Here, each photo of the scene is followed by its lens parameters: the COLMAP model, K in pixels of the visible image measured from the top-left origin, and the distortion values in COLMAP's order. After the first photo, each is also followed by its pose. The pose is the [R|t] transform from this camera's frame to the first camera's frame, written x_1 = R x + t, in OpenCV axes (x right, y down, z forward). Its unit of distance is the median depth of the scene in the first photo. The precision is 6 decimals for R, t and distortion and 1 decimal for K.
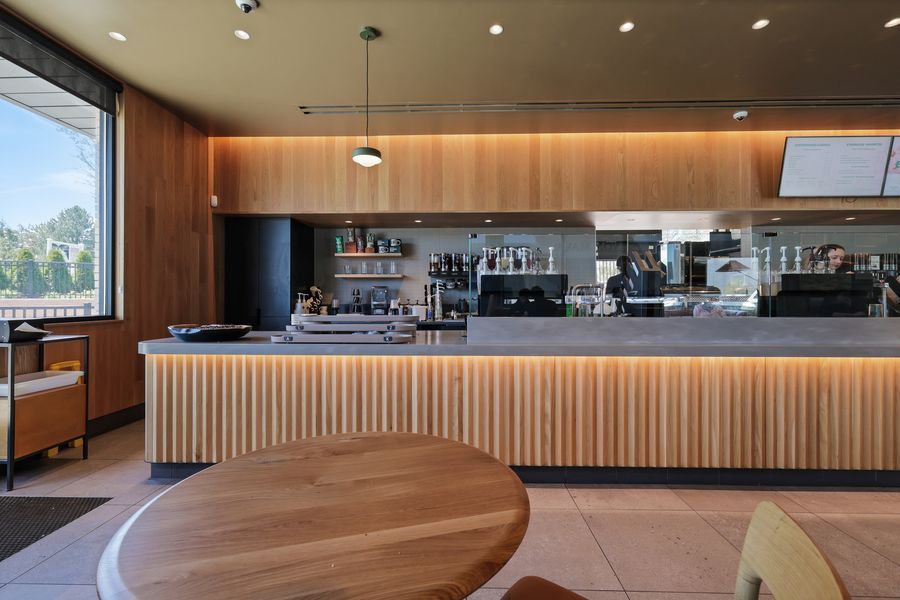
lens RADIAL K [[389.0, 0, 450.0], [0, 389.0, 300.0], [0, 0, 1]] dist [-0.002971, -0.000059]
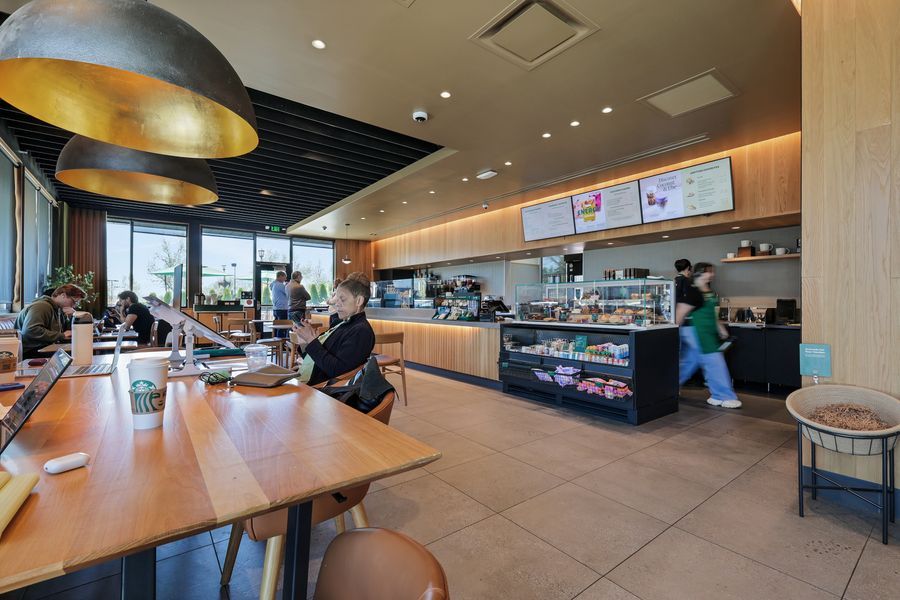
lens RADIAL K [[378.8, 0, 491.4], [0, 378.8, 301.1], [0, 0, 1]] dist [-0.001443, -0.000273]
pose [[0.710168, -0.002002, -0.704029, 1.780539], [-0.003841, 0.999970, -0.006718, 0.002818], [0.704022, 0.007475, 0.710139, -0.252774]]
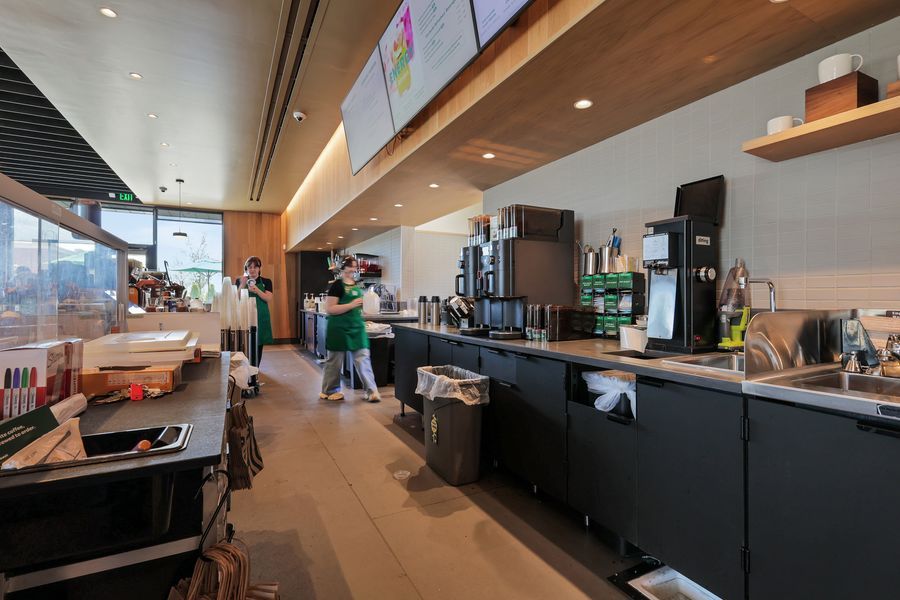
lens RADIAL K [[409.9, 0, 476.8], [0, 409.9, 299.4], [0, 0, 1]] dist [0.000321, -0.000164]
pose [[0.509287, 0.001203, -0.860596, 1.639283], [-0.007604, 0.999966, -0.003102, 0.005151], [0.860563, 0.008124, 0.509279, 0.717658]]
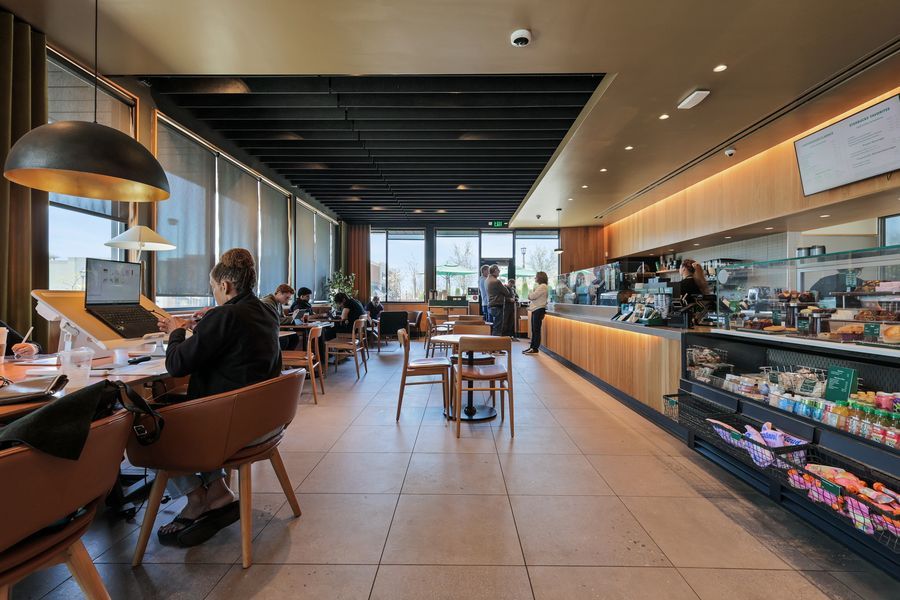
lens RADIAL K [[417.4, 0, 479.6], [0, 417.4, 296.9], [0, 0, 1]] dist [-0.000743, -0.000143]
pose [[0.086573, -0.002731, -0.996242, 1.736889], [-0.004194, 0.999986, -0.003106, 0.002003], [0.996237, 0.004447, 0.086561, 0.058961]]
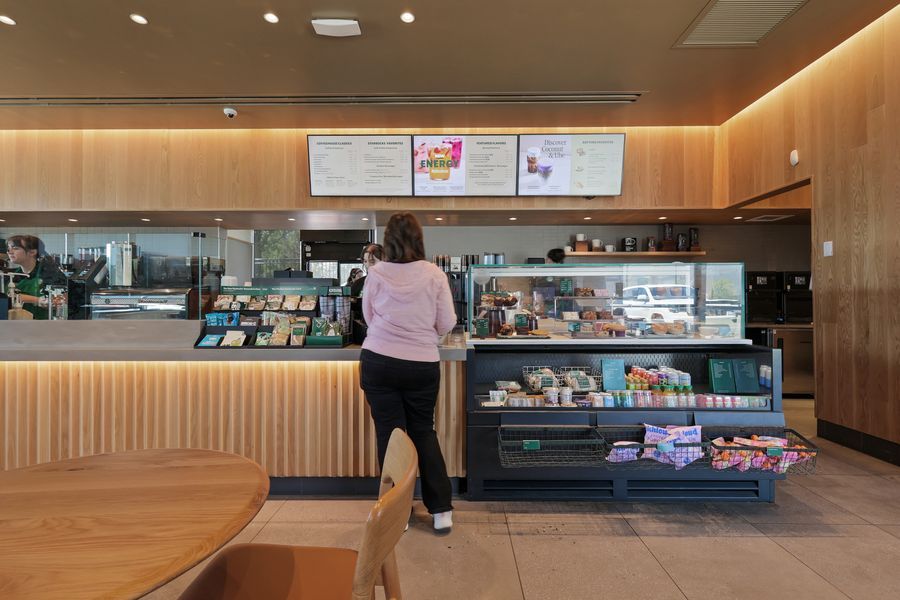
lens RADIAL K [[409.9, 0, 476.8], [0, 409.9, 299.4], [0, 0, 1]] dist [0.000321, -0.000164]
pose [[0.999701, -0.001100, 0.024423, 1.158759], [0.001292, 0.999968, -0.007870, 0.001016], [-0.024414, 0.007900, 0.999671, -0.033138]]
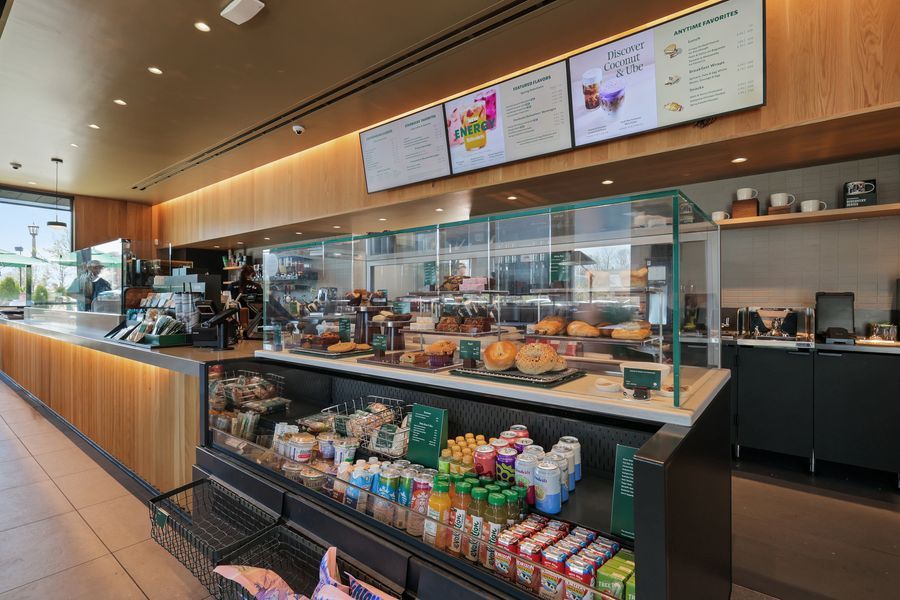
lens RADIAL K [[420.9, 0, 439.7], [0, 420.9, 298.6], [0, 0, 1]] dist [0.001812, 0.000021]
pose [[0.802677, -0.000352, -0.596414, 1.513719], [-0.003207, 0.999983, -0.004905, 0.000500], [0.596405, 0.005850, 0.802662, 0.246993]]
